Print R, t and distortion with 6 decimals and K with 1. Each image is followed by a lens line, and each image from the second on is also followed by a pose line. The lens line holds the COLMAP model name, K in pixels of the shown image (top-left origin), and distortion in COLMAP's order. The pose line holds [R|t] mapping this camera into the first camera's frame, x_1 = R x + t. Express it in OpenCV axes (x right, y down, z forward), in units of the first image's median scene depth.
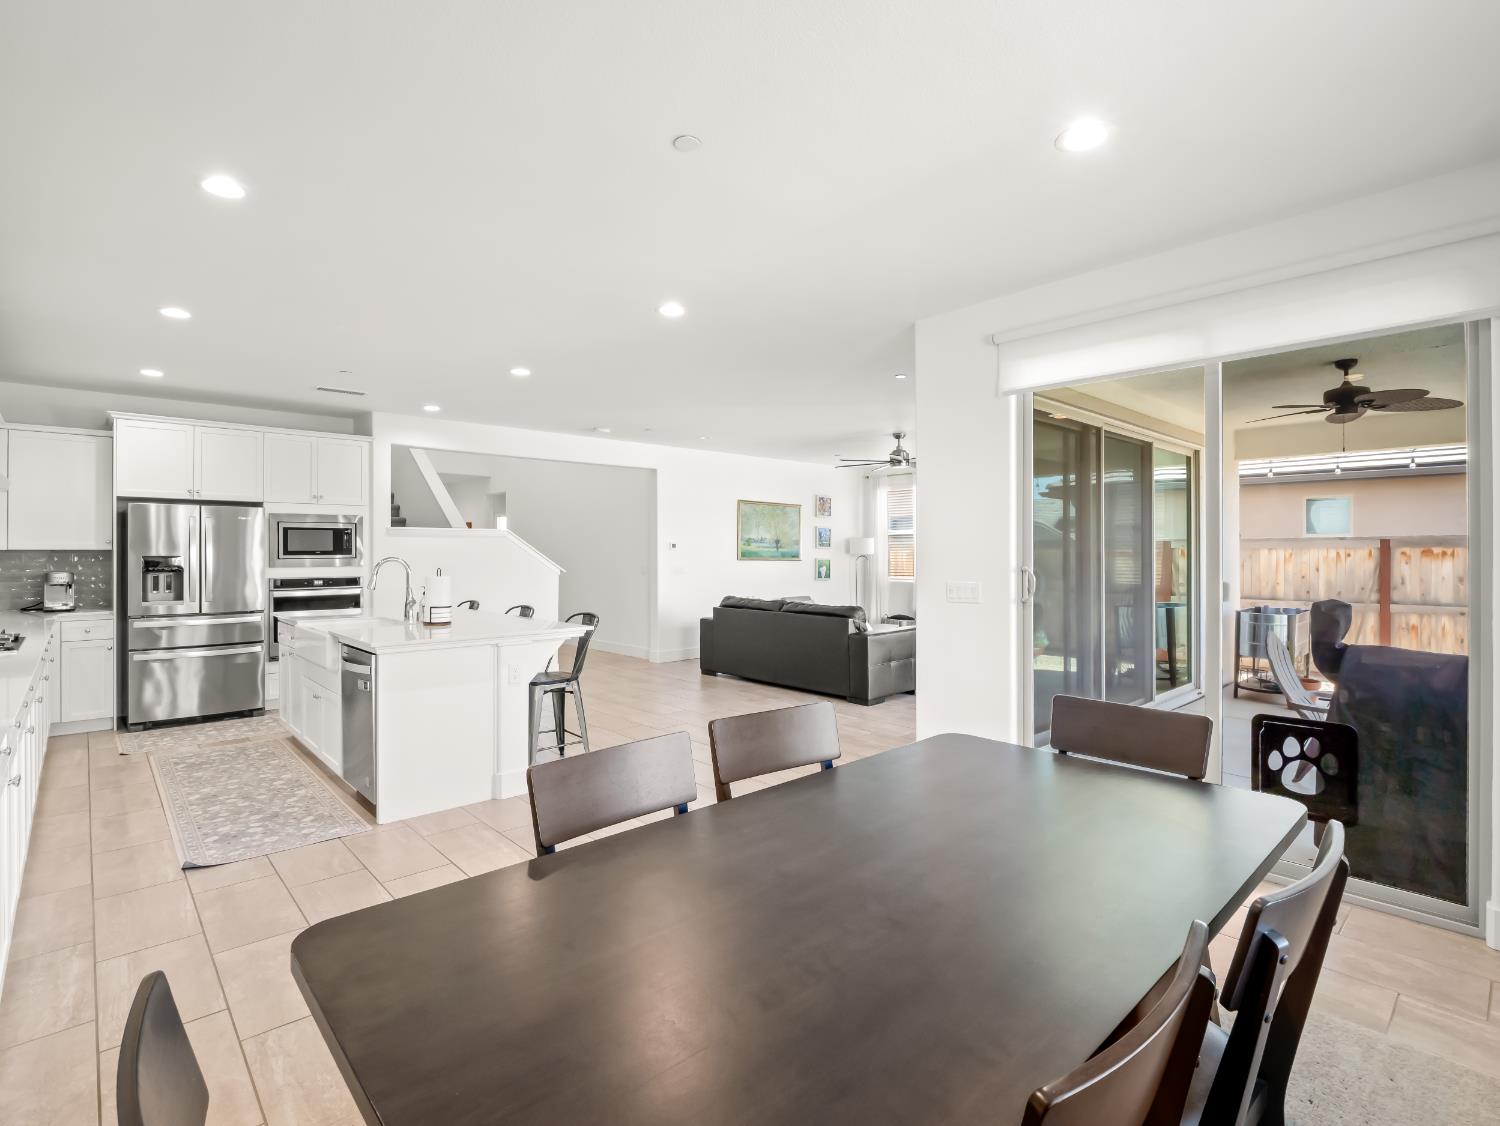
lens RADIAL K [[721.8, 0, 746.6], [0, 721.8, 547.1], [0, 0, 1]] dist [-0.020370, -0.000370]
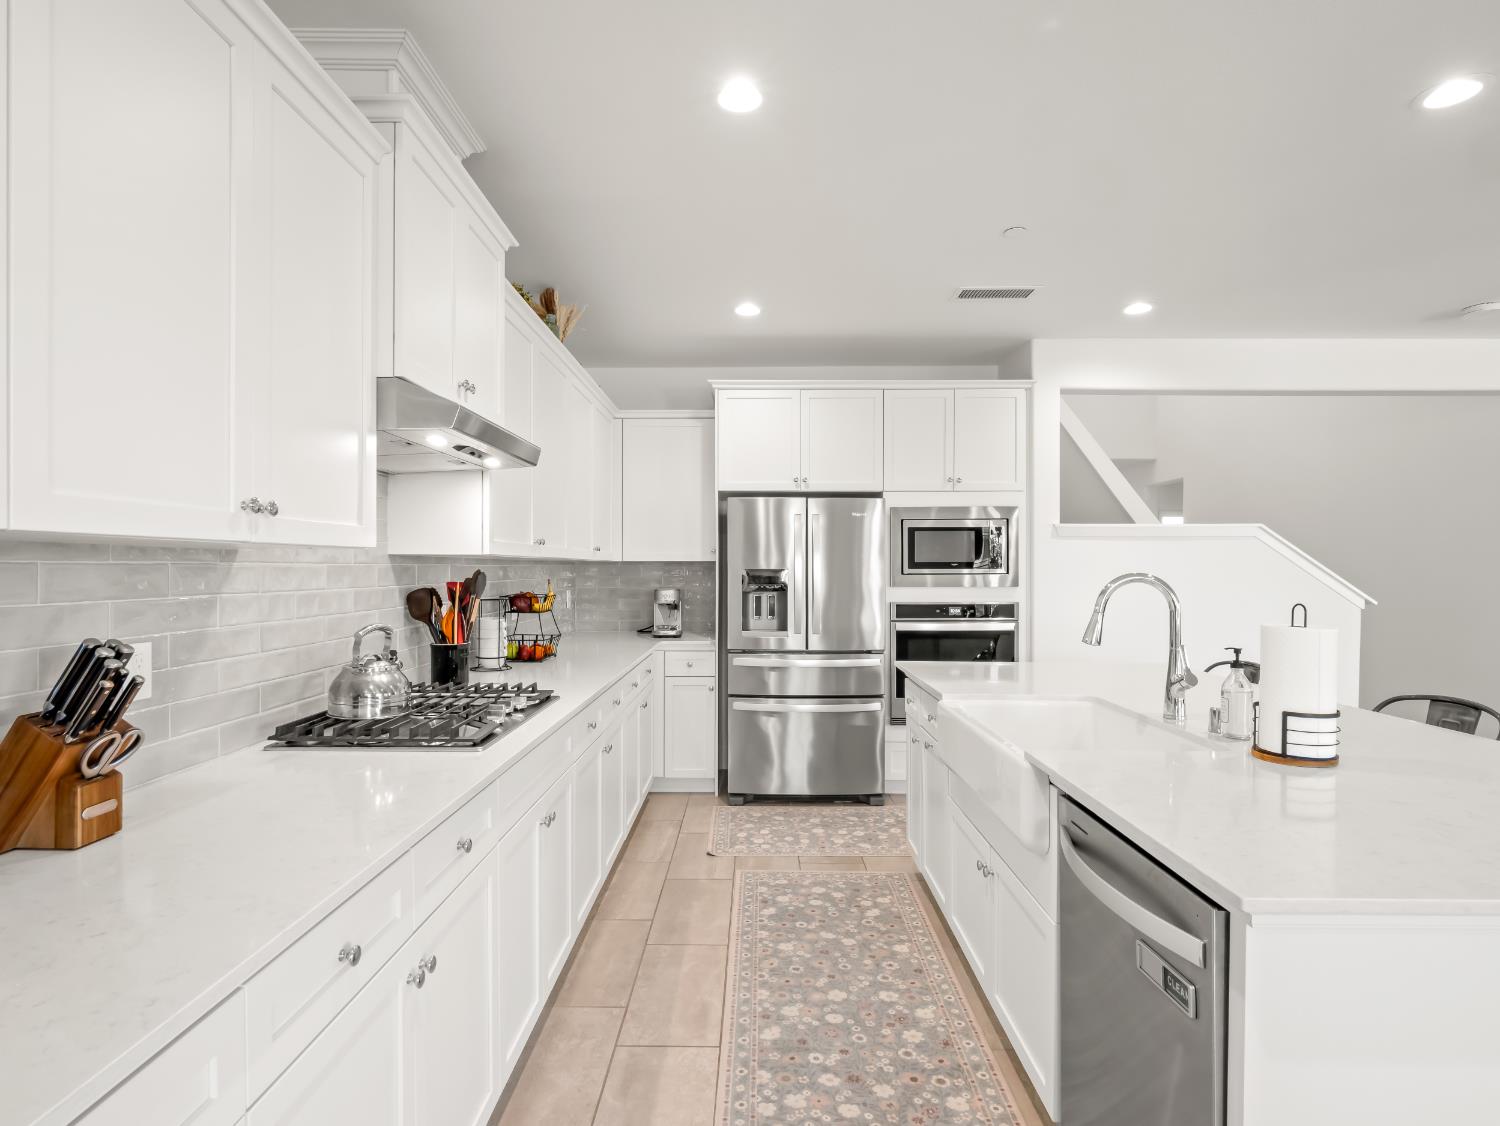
lens RADIAL K [[772.7, 0, 746.5], [0, 772.7, 568.5], [0, 0, 1]] dist [0.000370, 0.000498]
pose [[0.721340, 0.003417, -0.692572, -0.273665], [0.002011, 0.999973, 0.007028, 0.006036], [0.692578, -0.006462, 0.721314, 0.398647]]
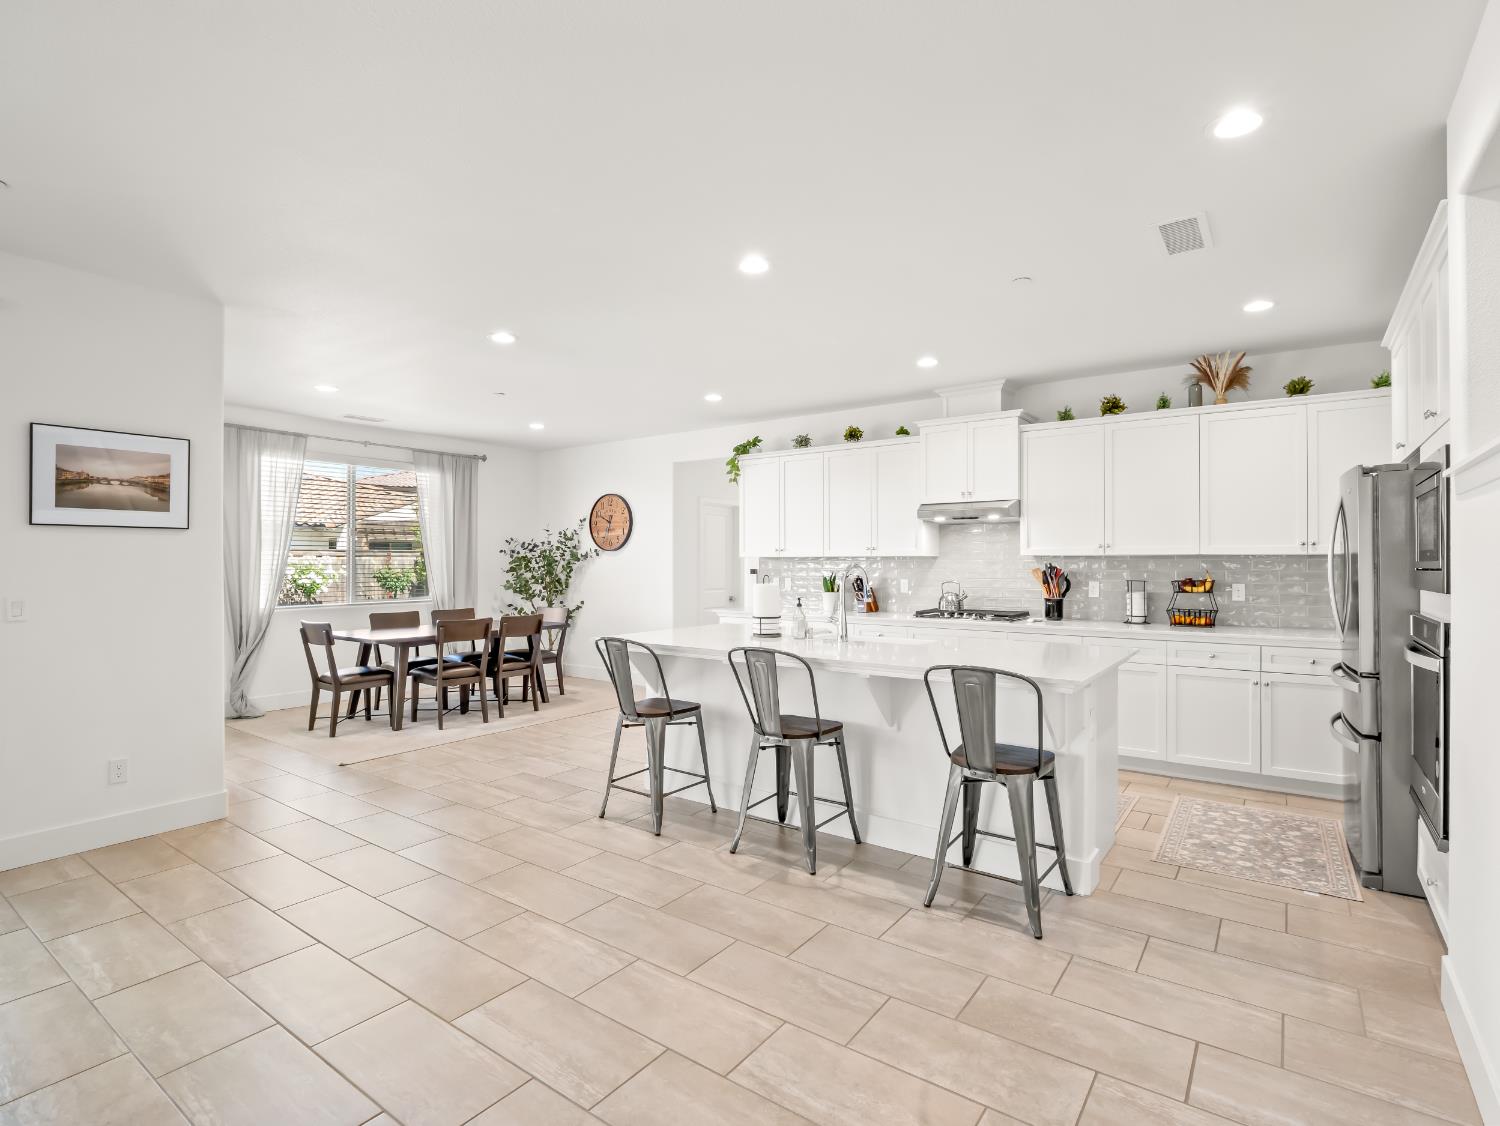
lens RADIAL K [[755.0, 0, 743.6], [0, 755.0, 558.0], [0, 0, 1]] dist [-0.002014, -0.012010]
pose [[-0.980669, 0.001814, -0.195667, -0.160697], [0.004057, 0.999931, -0.011064, 0.013167], [0.195633, -0.011644, -0.980608, 1.482321]]
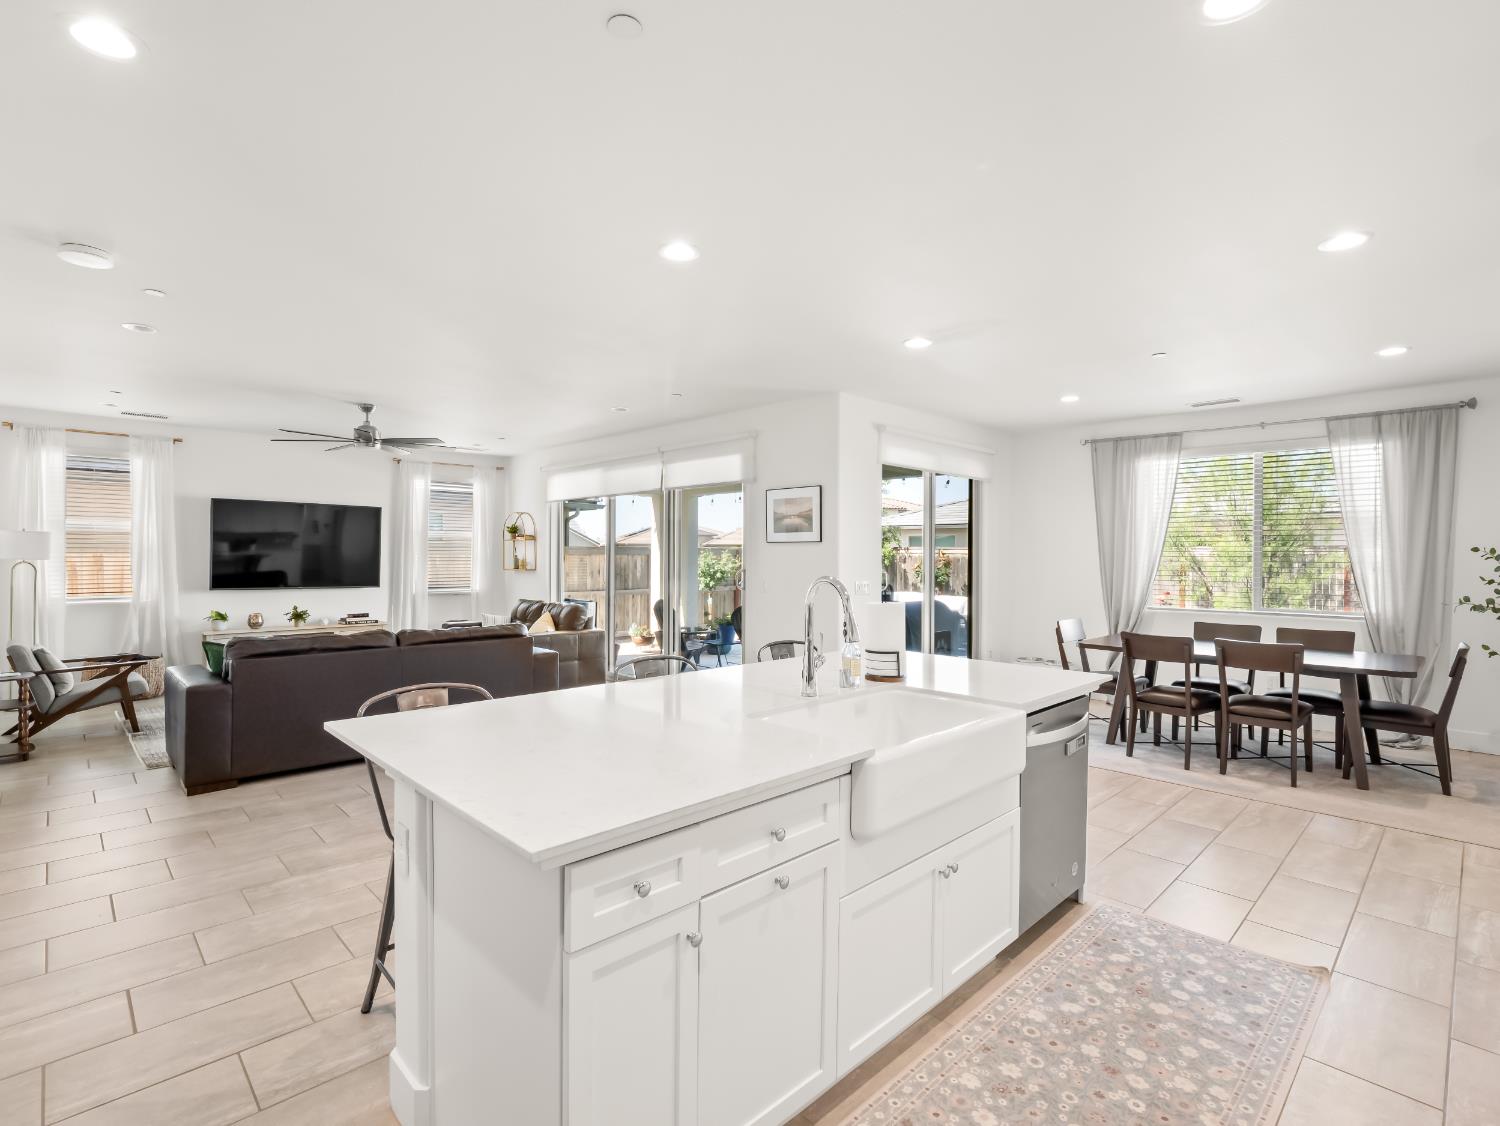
lens RADIAL K [[728.9, 0, 739.9], [0, 728.9, 554.9], [0, 0, 1]] dist [-0.018592, -0.000805]
pose [[-0.015373, 0.003152, 0.999877, -0.816814], [-0.011482, 0.999929, -0.003329, 0.001009], [-0.999816, -0.011531, -0.015336, 0.866718]]
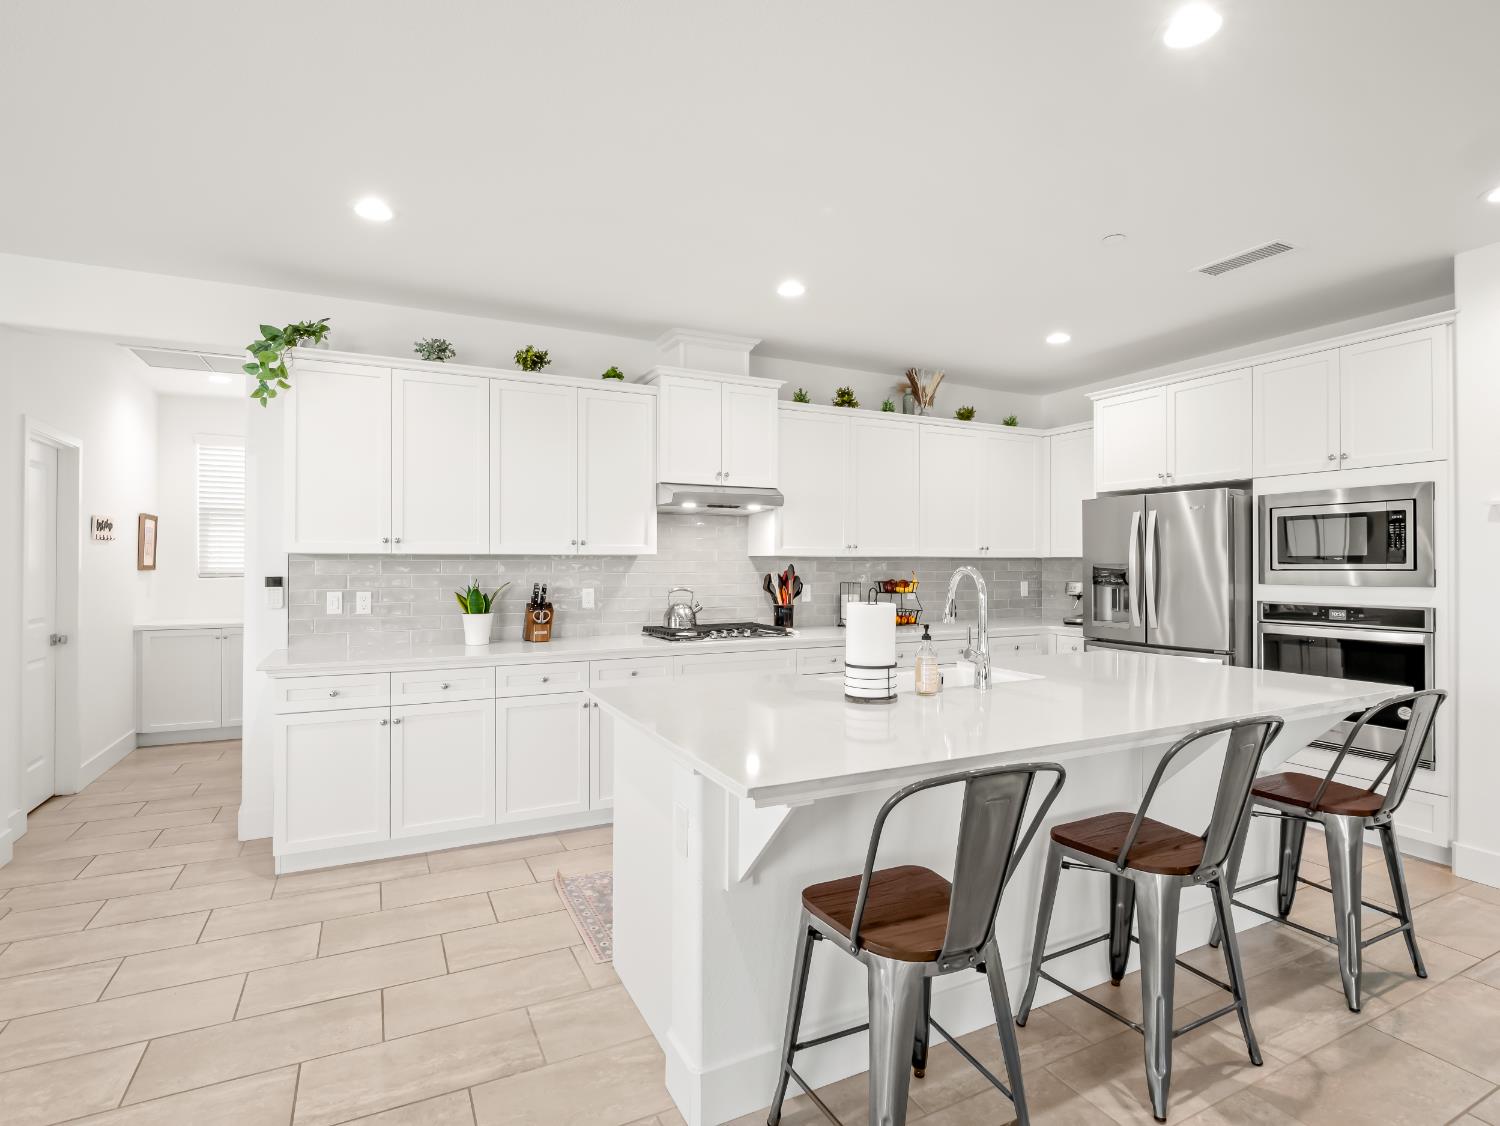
lens RADIAL K [[750.0, 0, 745.9], [0, 750.0, 558.5], [0, 0, 1]] dist [0.001097, -0.010146]
pose [[-0.274124, -0.004630, -0.961683, 0.077739], [0.006369, 0.999958, -0.006630, 0.008829], [0.961673, -0.007943, -0.274083, 0.803928]]
